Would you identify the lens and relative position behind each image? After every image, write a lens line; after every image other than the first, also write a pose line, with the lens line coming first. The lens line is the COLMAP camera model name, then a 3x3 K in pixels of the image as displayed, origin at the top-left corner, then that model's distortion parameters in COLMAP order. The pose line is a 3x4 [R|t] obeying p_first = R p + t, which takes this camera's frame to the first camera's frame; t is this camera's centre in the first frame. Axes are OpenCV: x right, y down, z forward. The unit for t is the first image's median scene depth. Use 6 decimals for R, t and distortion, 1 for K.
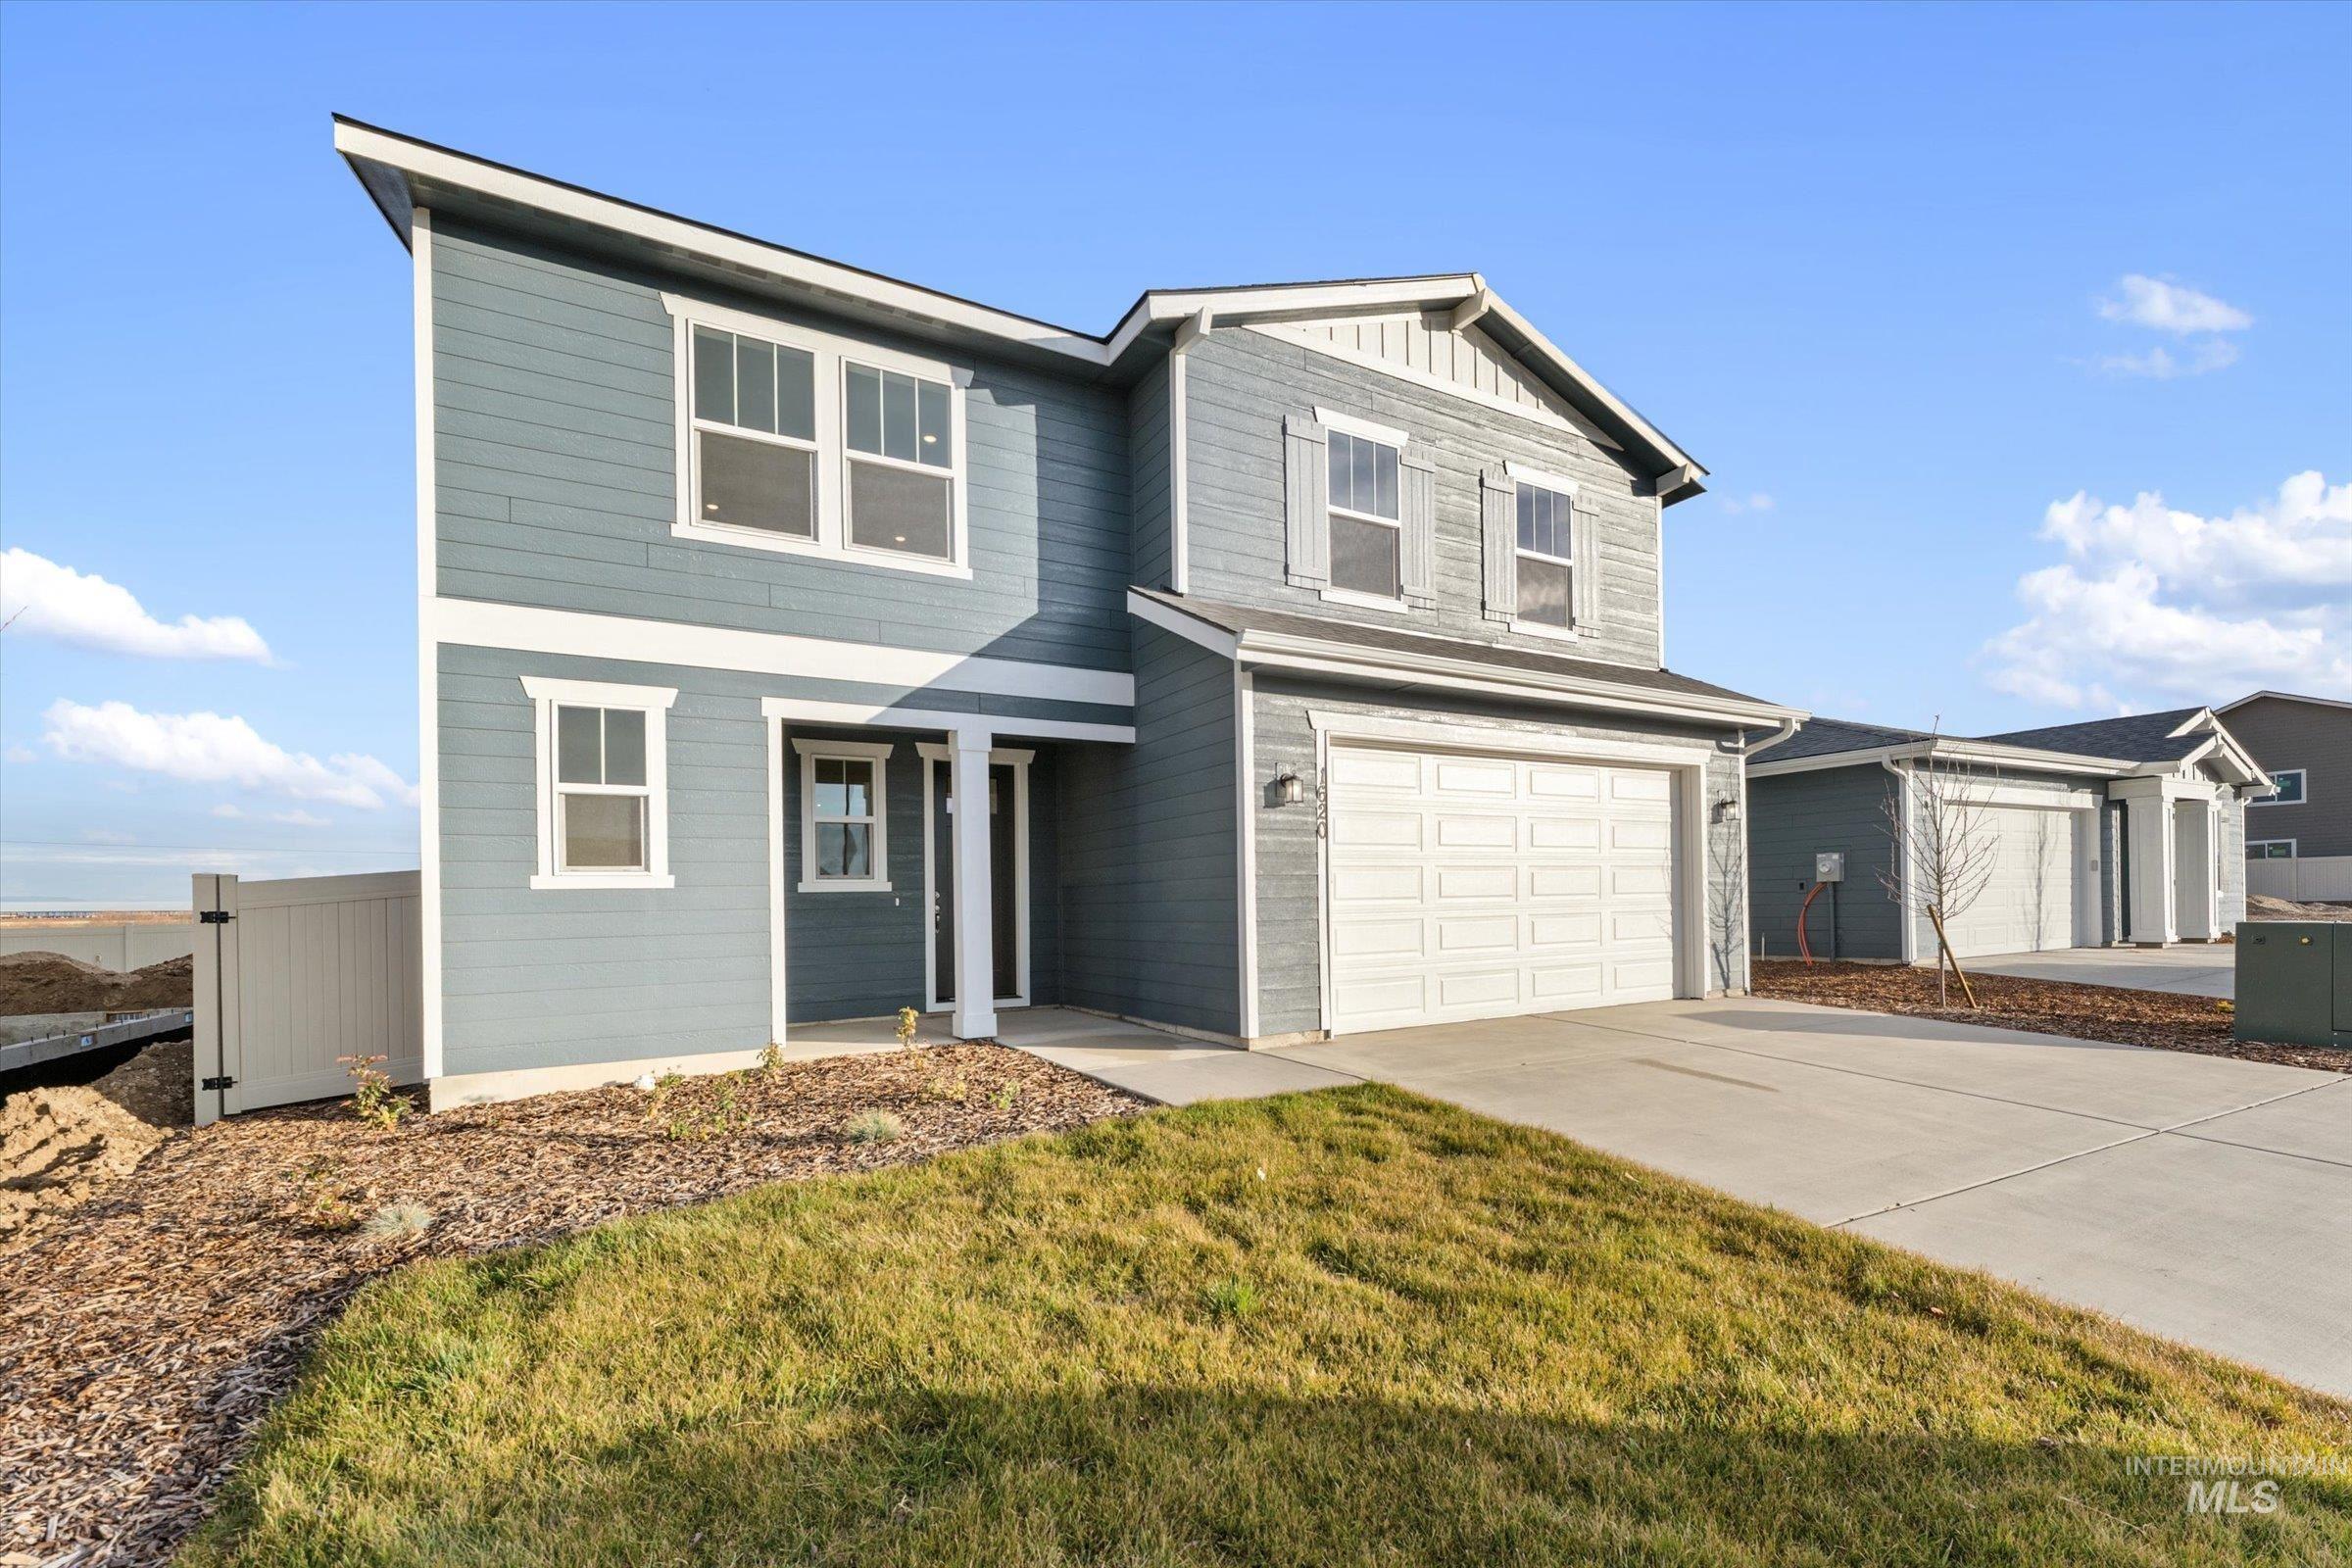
lens RADIAL K [[1019.8, 0, 1196.2], [0, 1019.8, 901.5], [0, 0, 1]] dist [-0.015351, -0.000841]
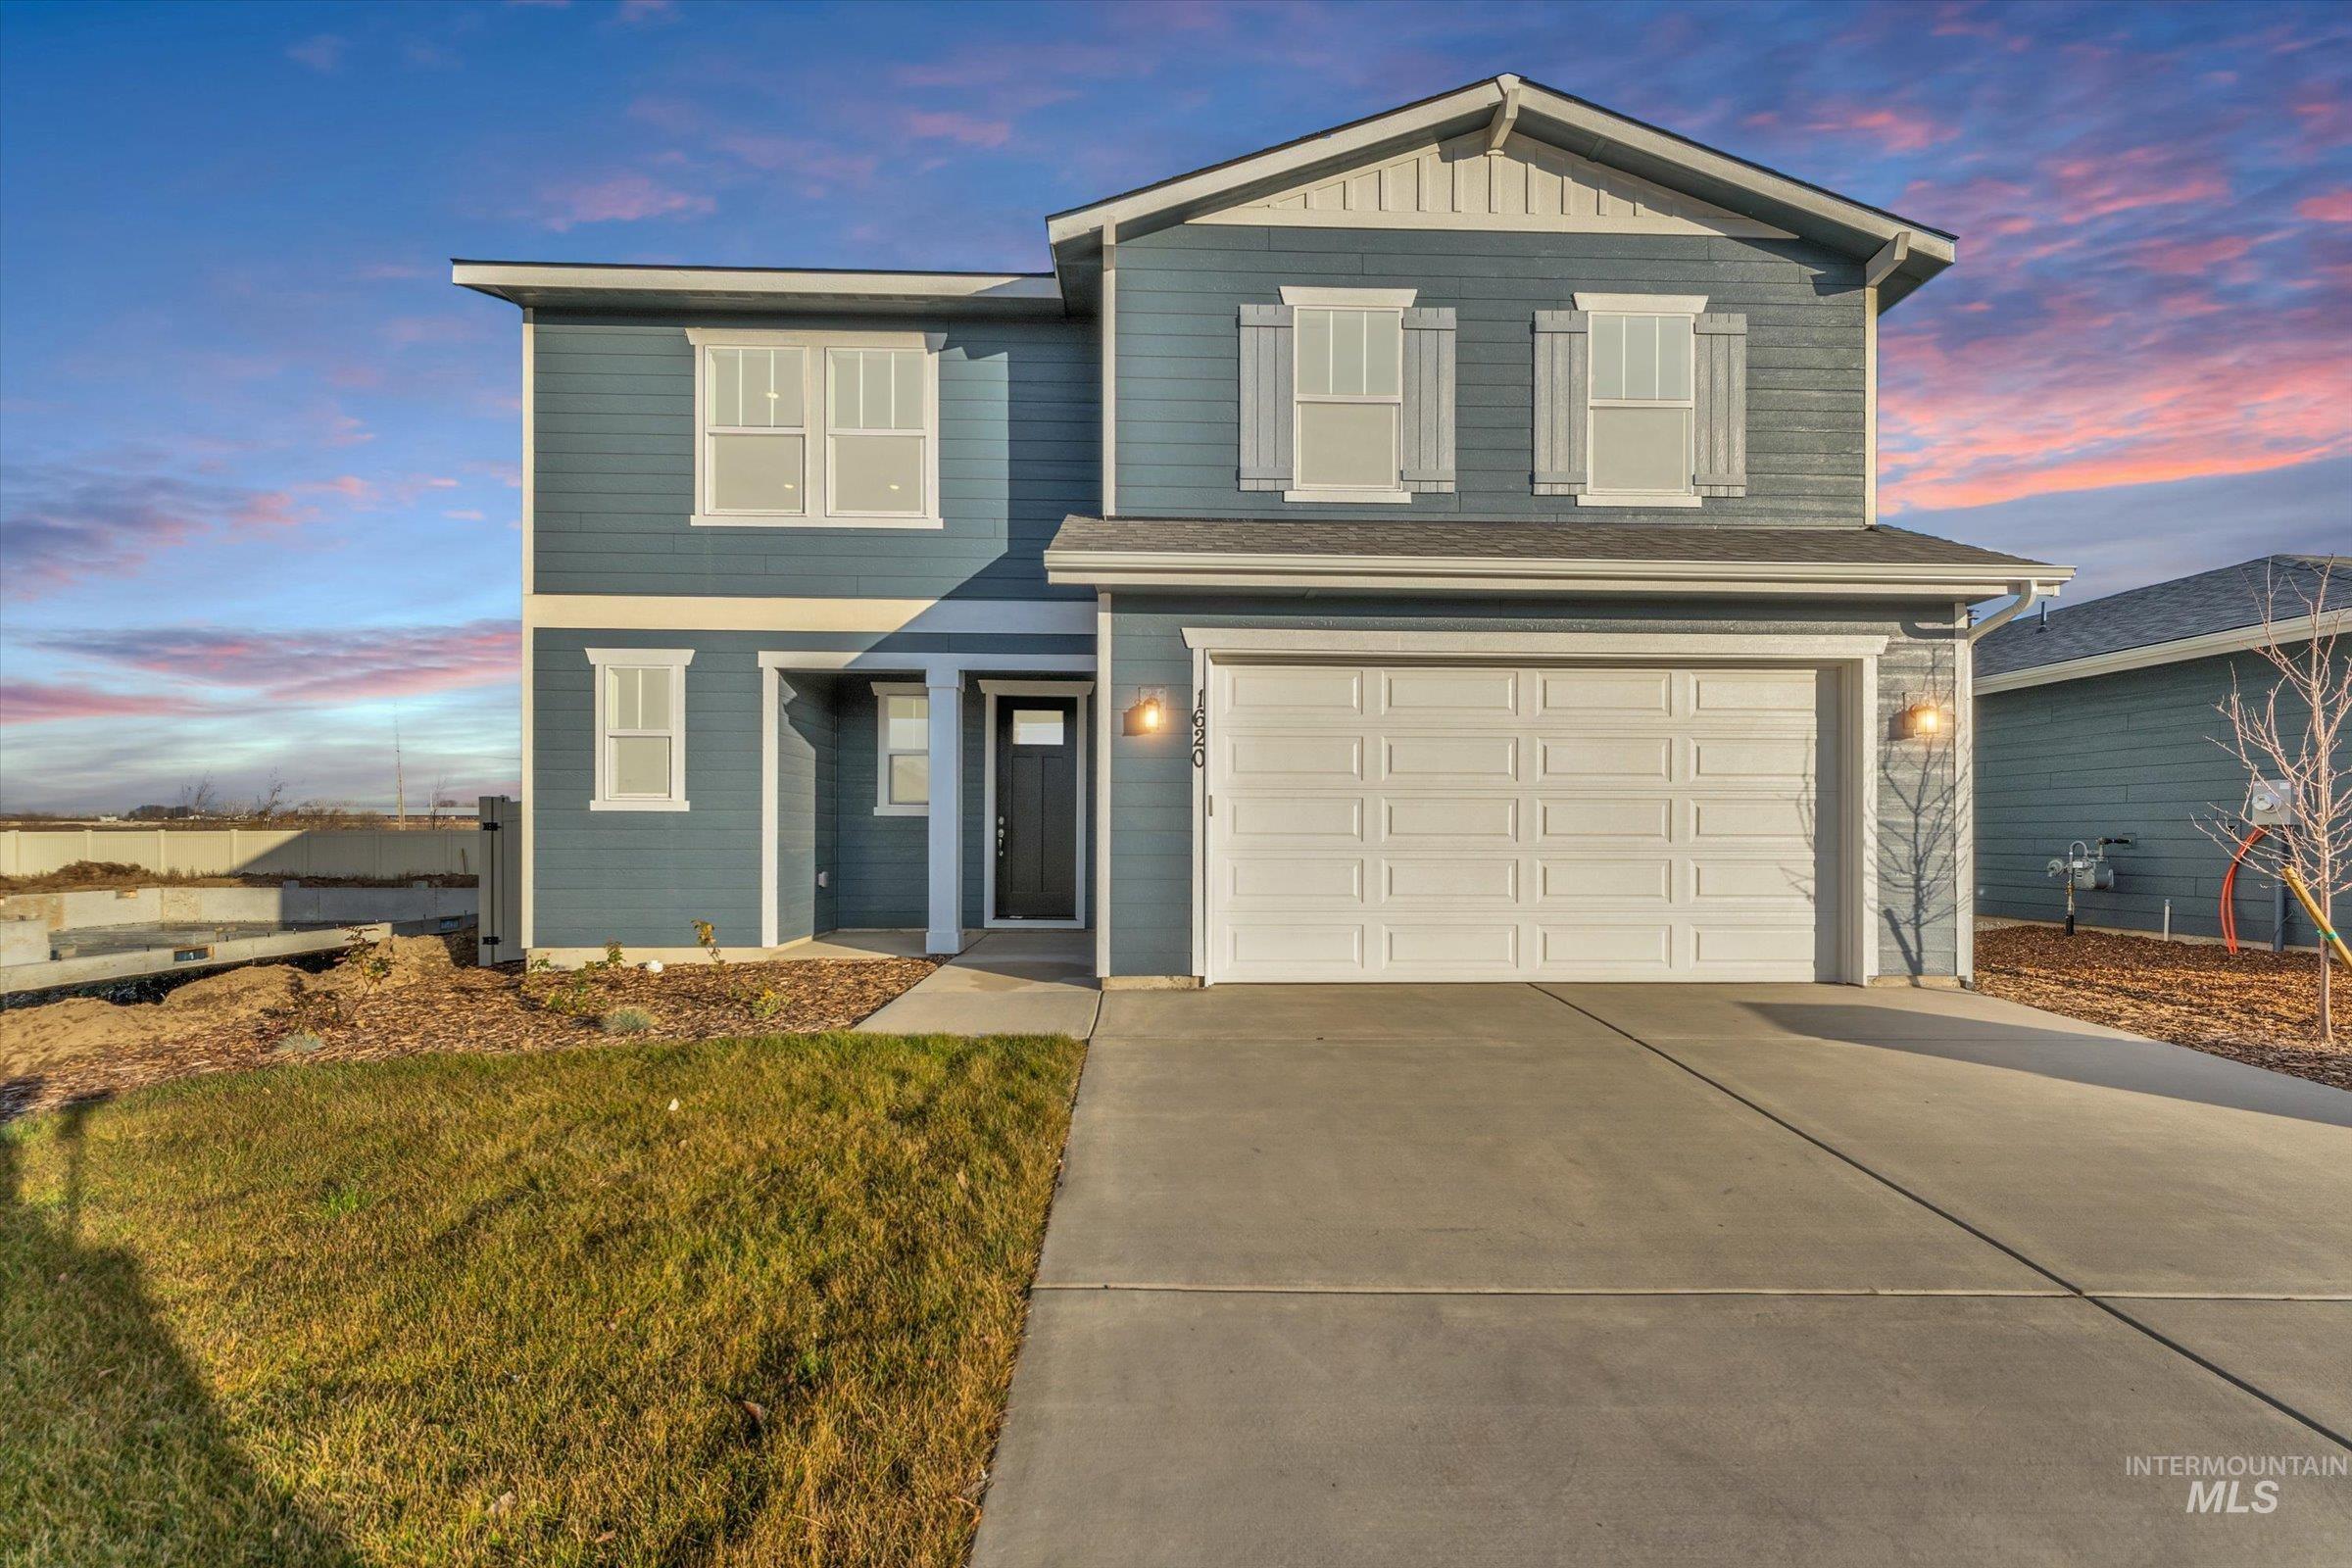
lens RADIAL K [[1019.8, 0, 1198.0], [0, 1019.8, 828.5], [0, 0, 1]] dist [-0.015351, -0.000841]
pose [[0.874030, 0.023705, -0.485294, 0.546912], [-0.020827, 0.999719, 0.011322, -0.016759], [0.485426, 0.000212, 0.874278, 0.191591]]
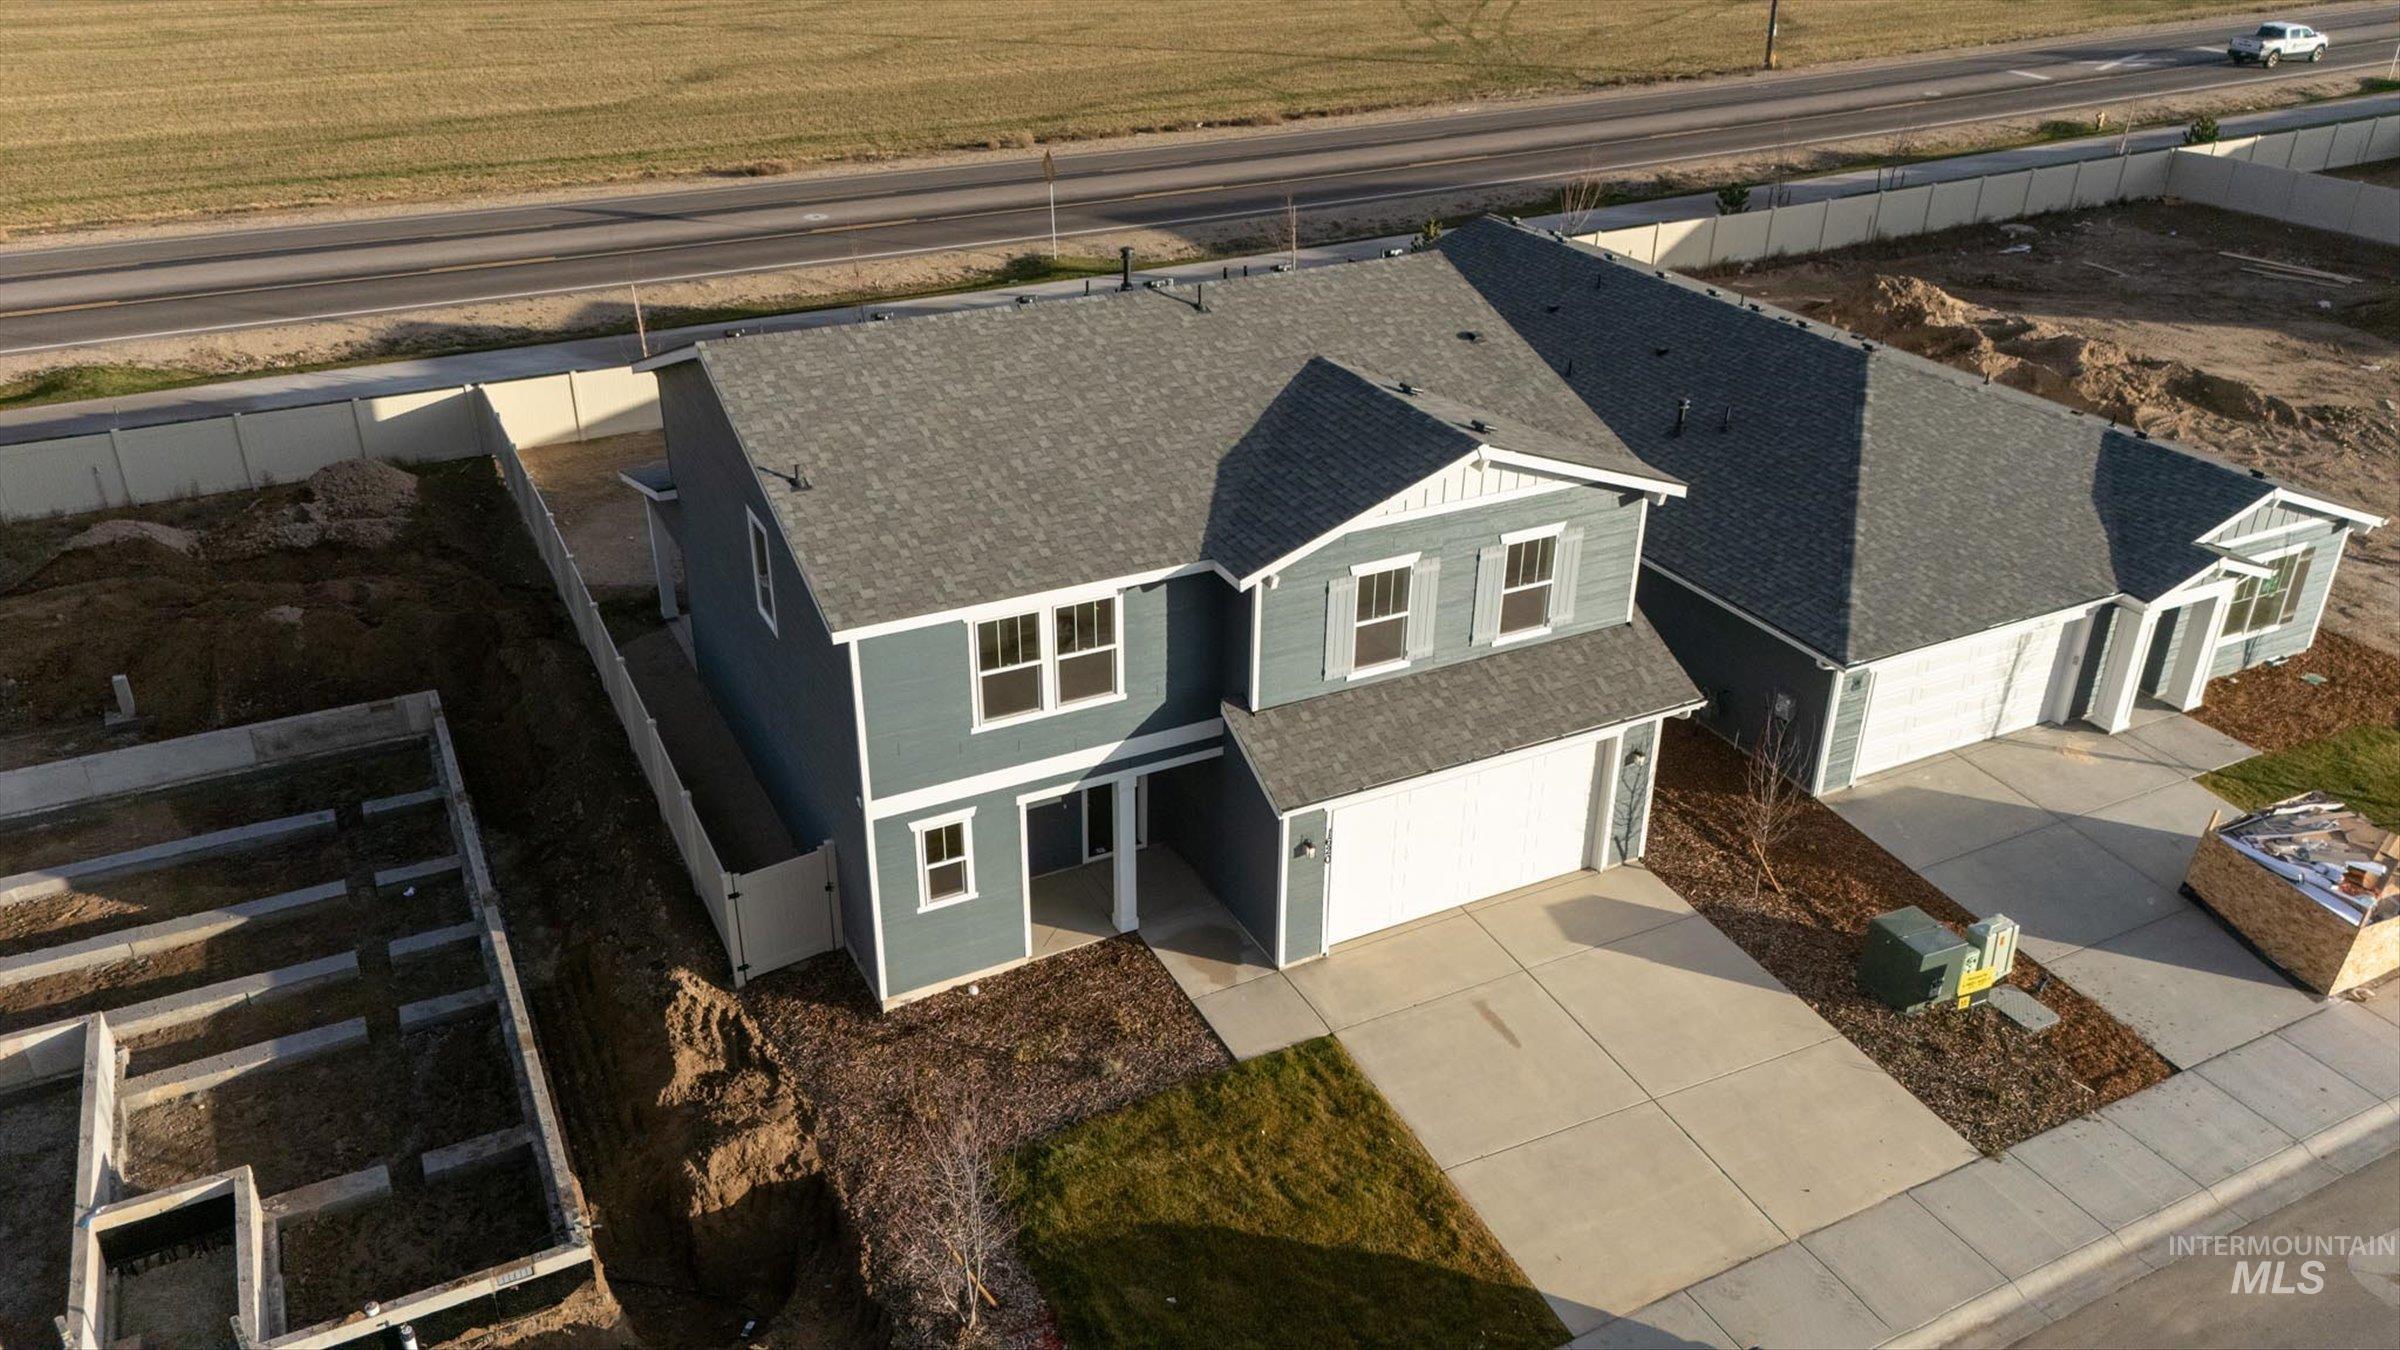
lens RADIAL K [[1778.5, 0, 1213.1], [0, 1778.5, 672.4], [0, 0, 1]] dist [-0.012321, -0.003579]
pose [[0.998079, 0.051273, -0.034776, 0.015320], [-0.030489, 0.895146, 0.444729, -1.629658], [0.053932, -0.442814, 0.894990, -1.528745]]
